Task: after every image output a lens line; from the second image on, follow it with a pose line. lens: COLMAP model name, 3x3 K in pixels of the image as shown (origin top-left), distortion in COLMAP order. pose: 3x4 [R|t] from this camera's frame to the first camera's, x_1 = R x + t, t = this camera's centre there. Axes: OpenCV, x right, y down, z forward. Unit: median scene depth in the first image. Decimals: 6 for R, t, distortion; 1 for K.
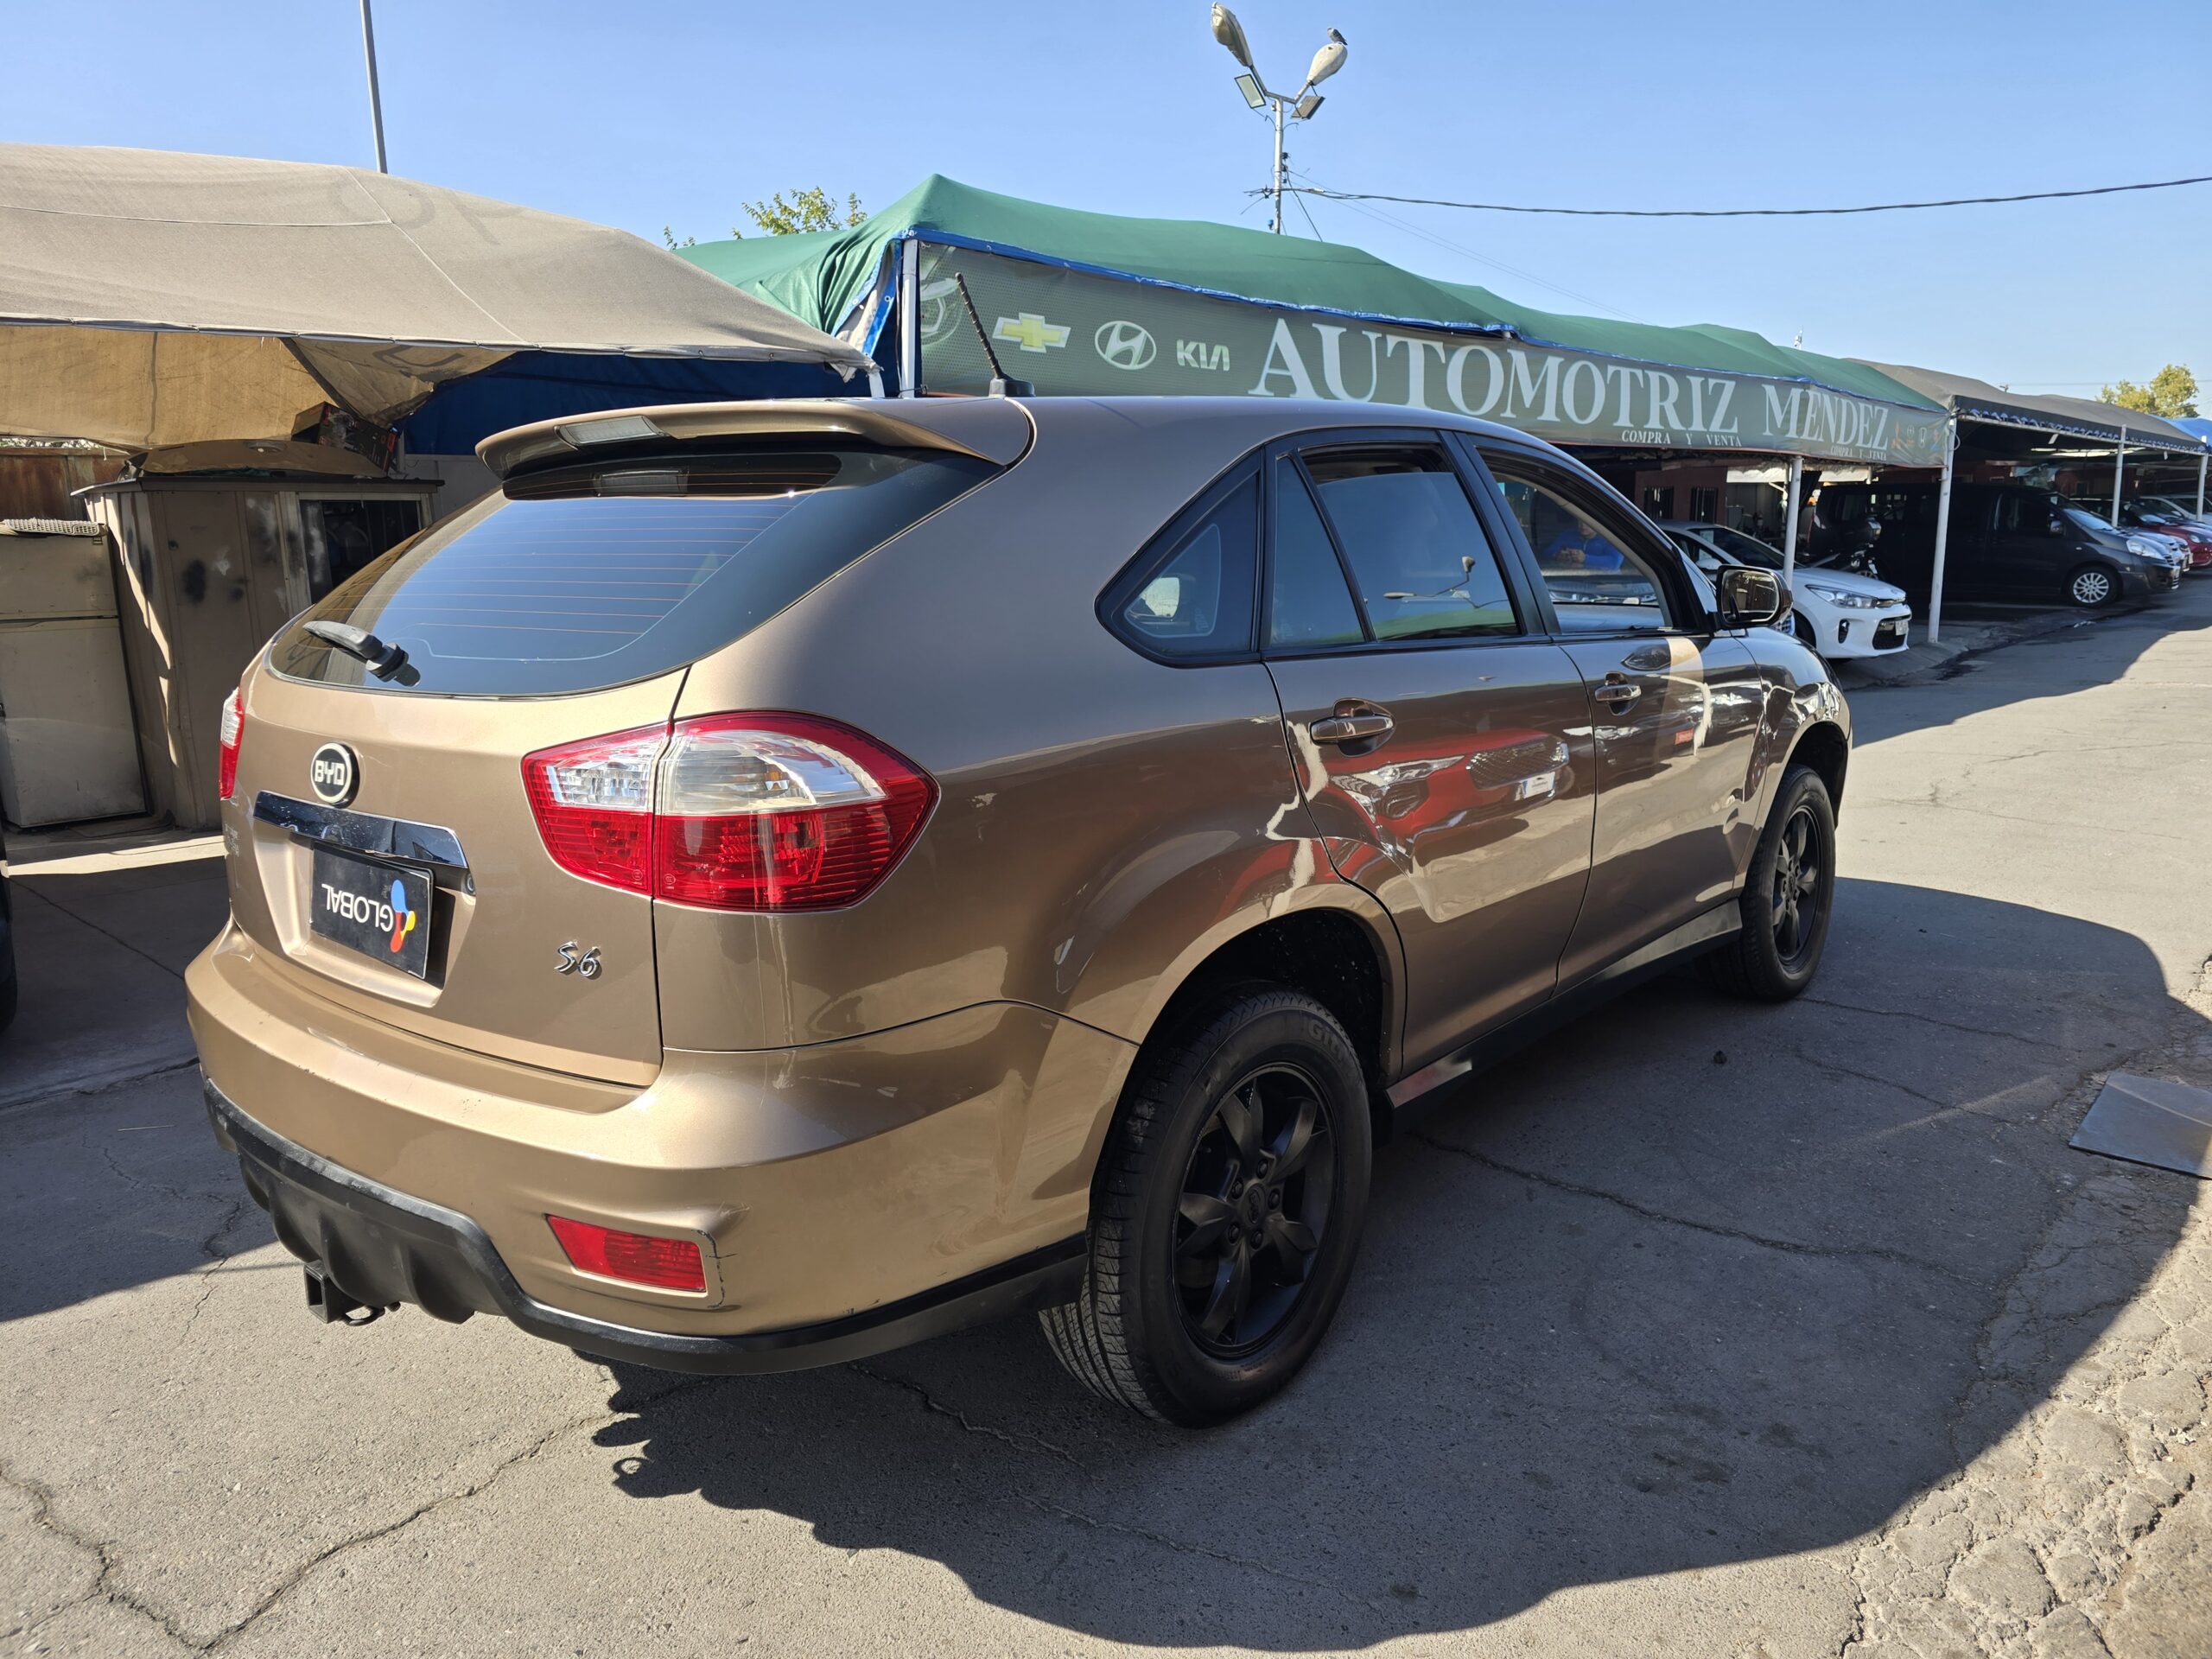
lens RADIAL K [[1452.2, 0, 1148.6], [0, 1452.2, 824.1], [0, 0, 1]] dist [0.051592, -0.042054]
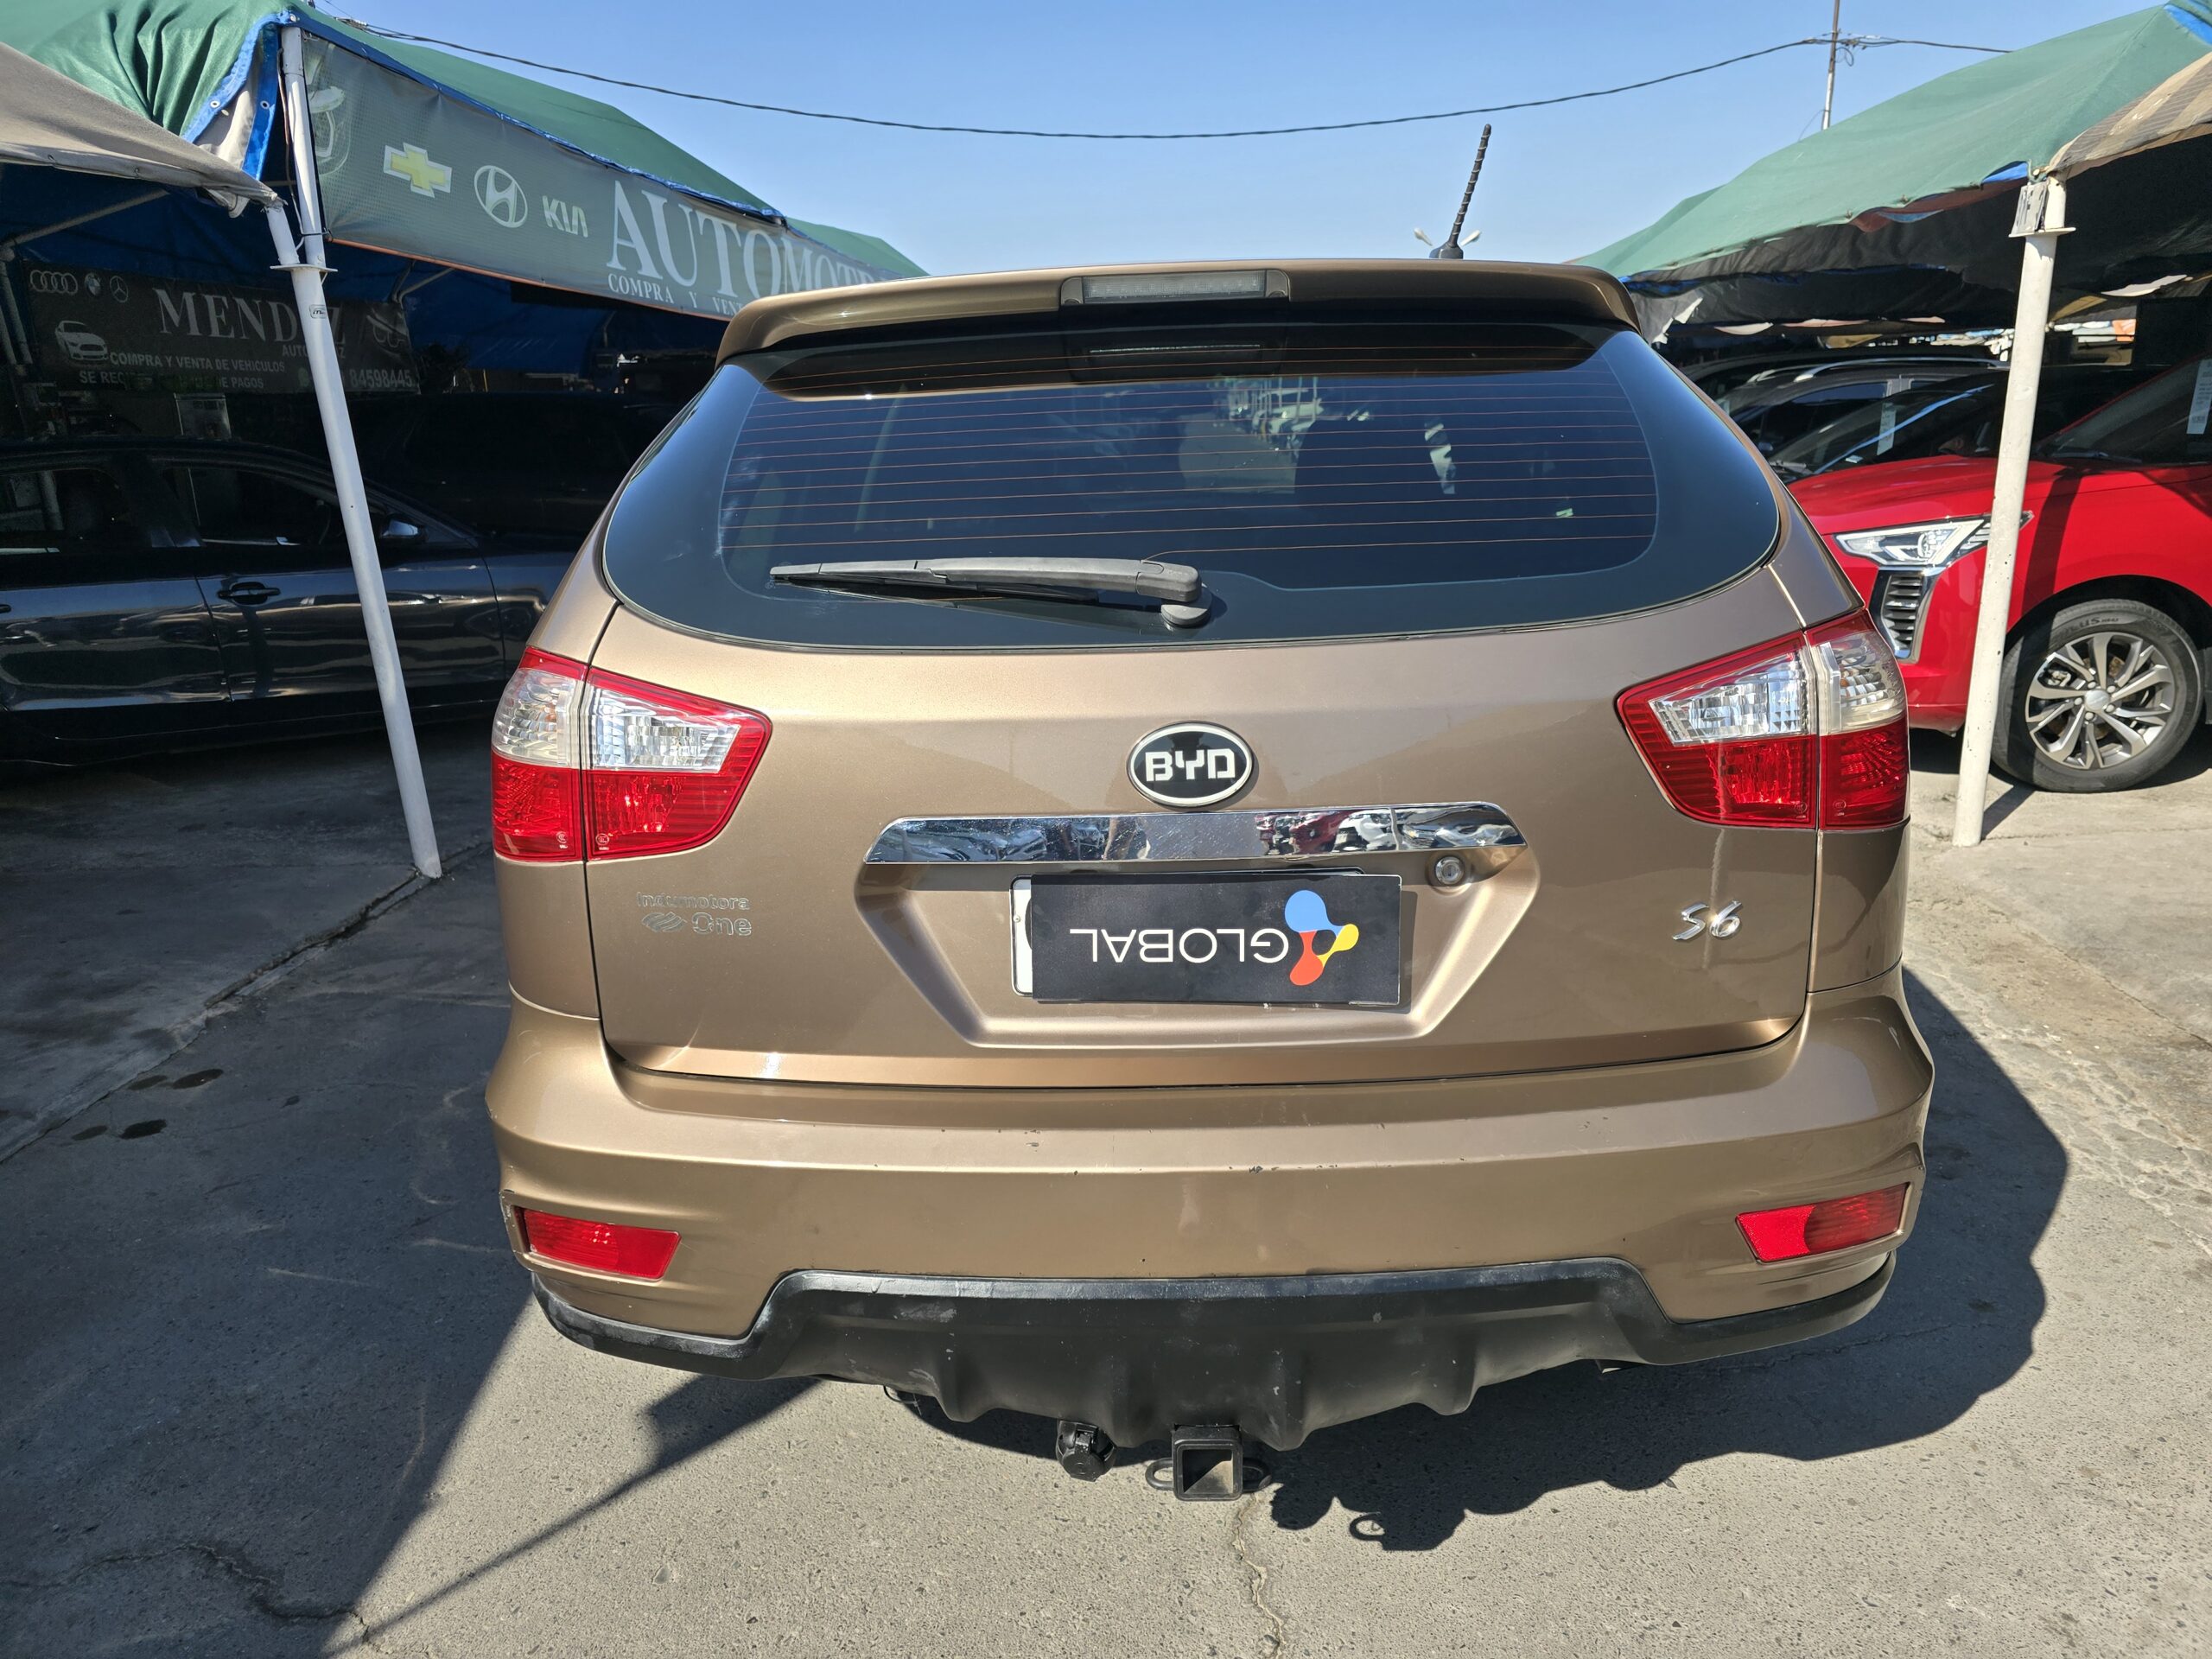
lens RADIAL K [[1452.2, 0, 1109.8], [0, 1452.2, 826.5], [0, 0, 1]] dist [0.051592, -0.042054]
pose [[0.785296, -0.169725, 0.595402, -0.346450], [0.130597, 0.985462, 0.108667, -0.029732], [-0.605190, -0.007578, 0.796045, 0.157578]]
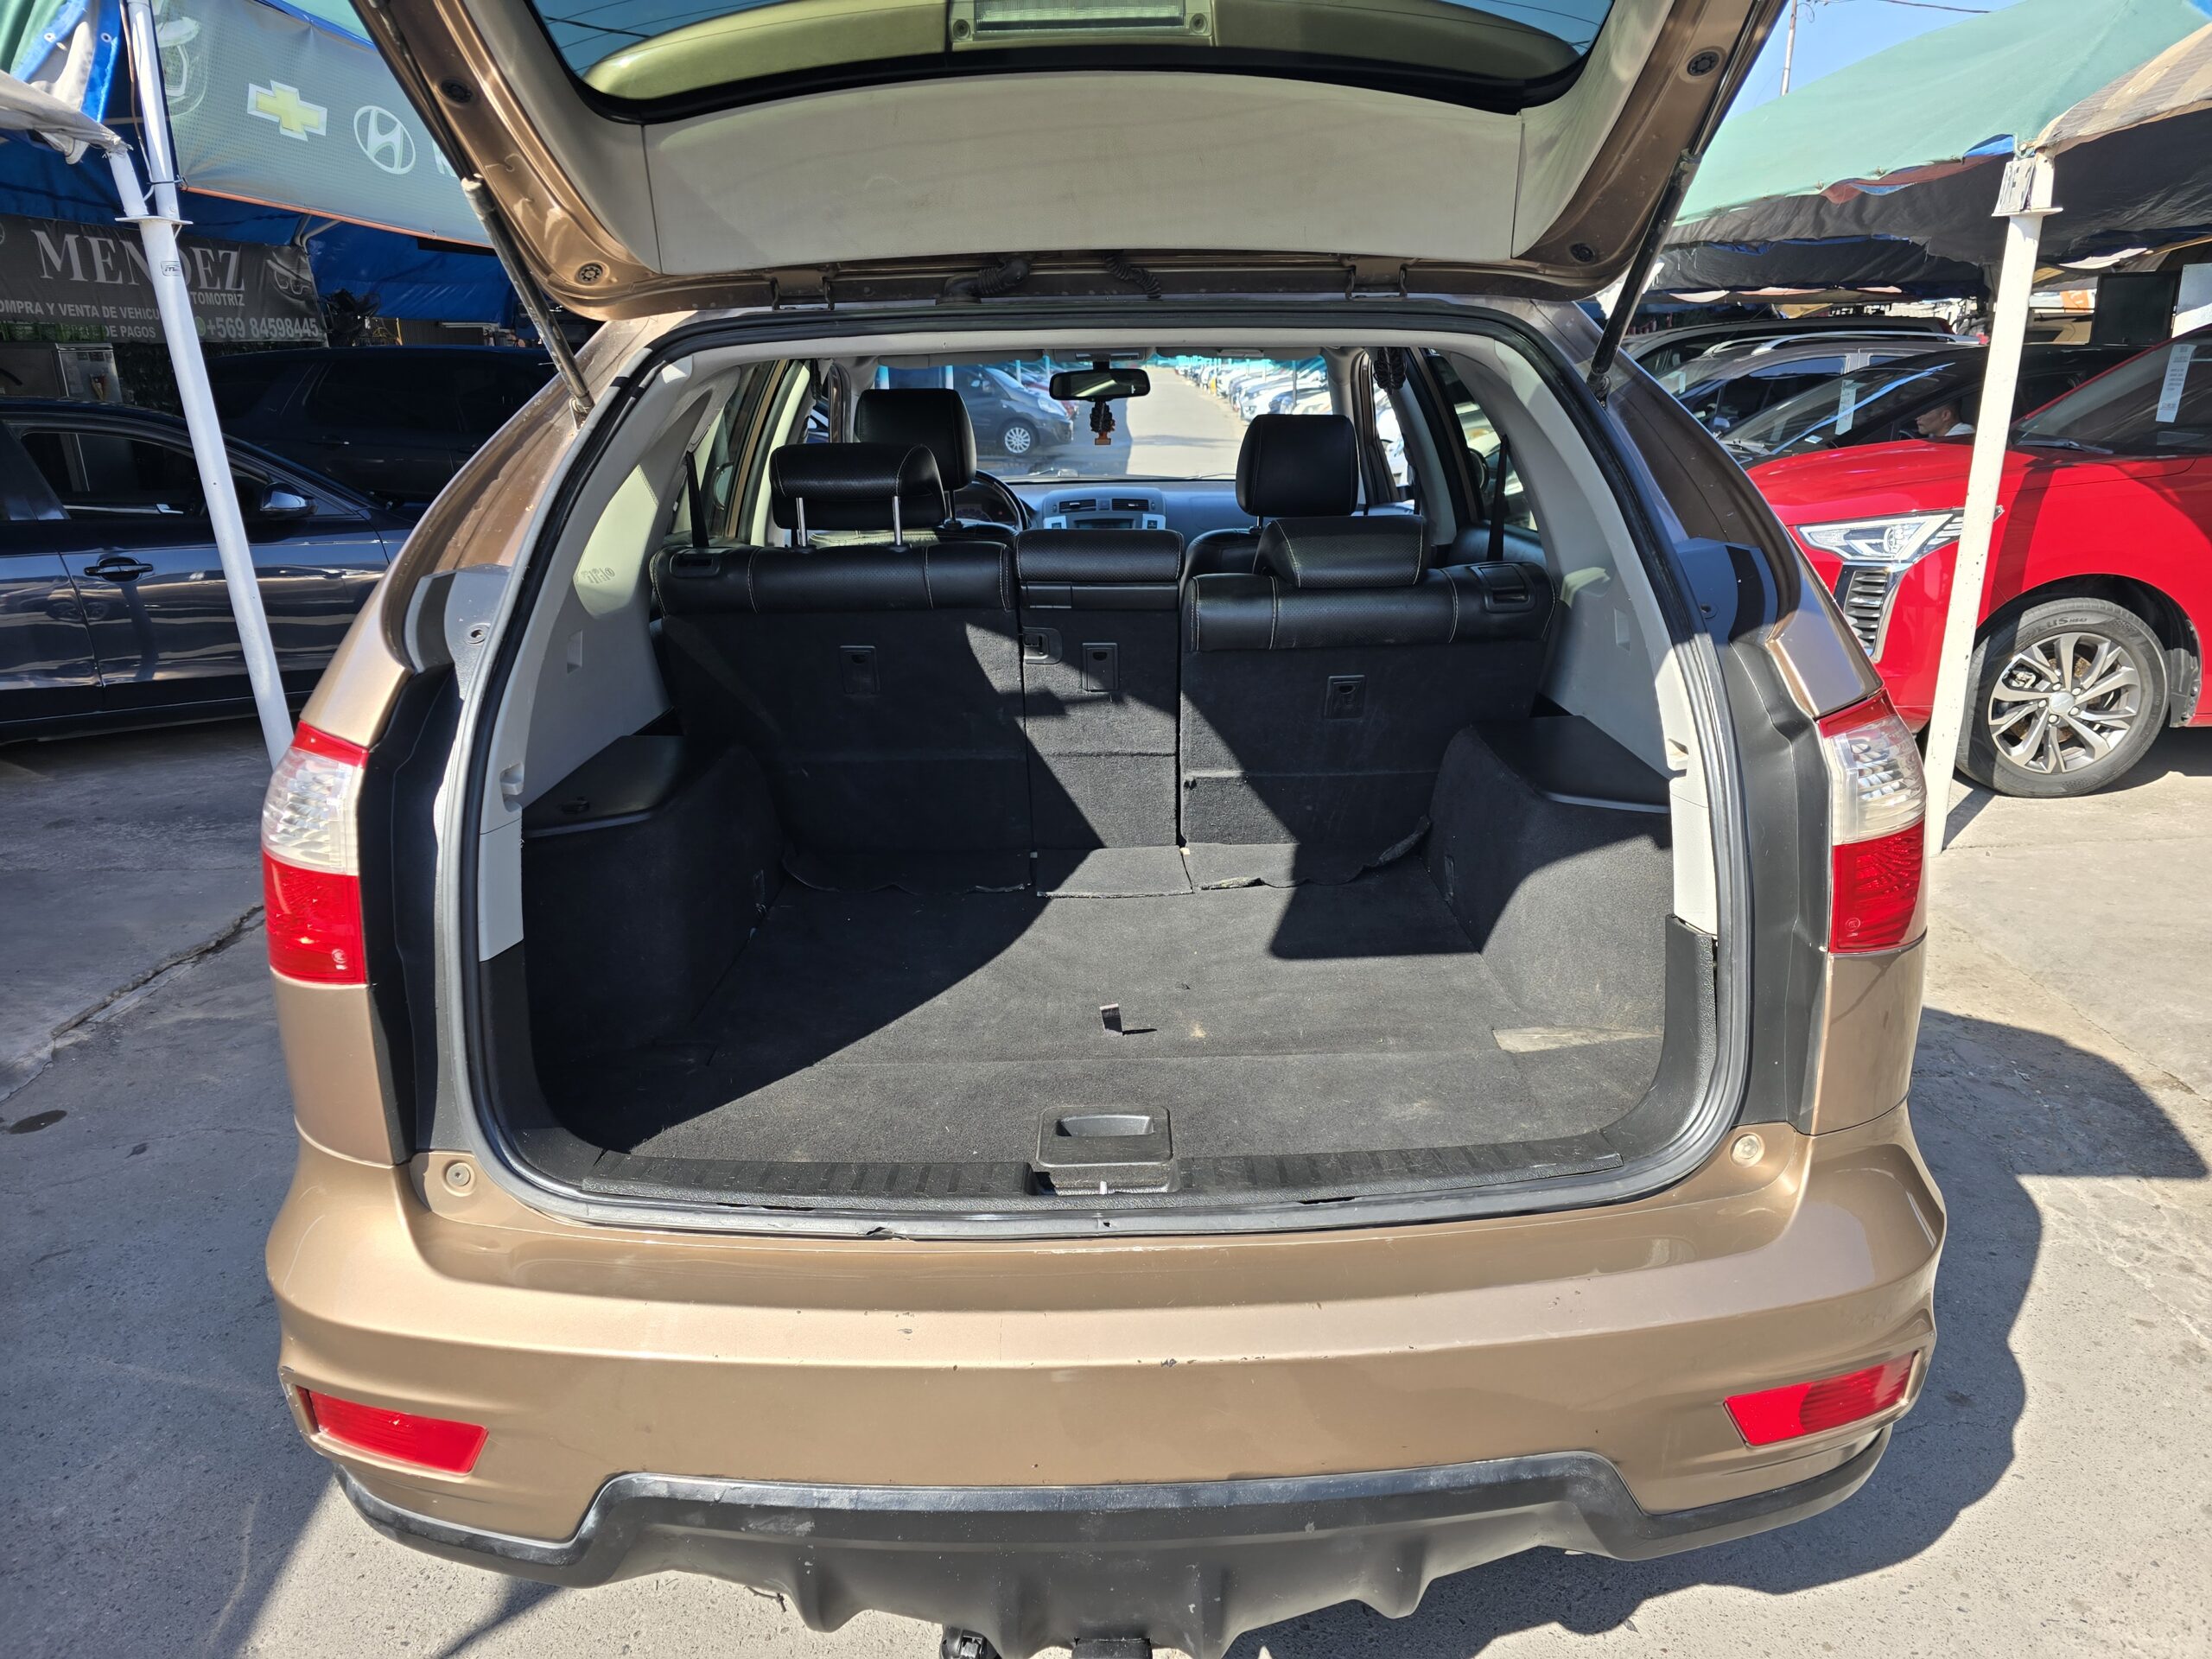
lens RADIAL K [[1452.2, 0, 1101.1], [0, 1452.2, 849.6], [0, 0, 1]] dist [0.051592, -0.042054]
pose [[0.767457, -0.192967, 0.611370, -0.311479], [0.123120, 0.980238, 0.154839, -0.047604], [-0.629166, -0.043561, 0.776049, 0.185343]]
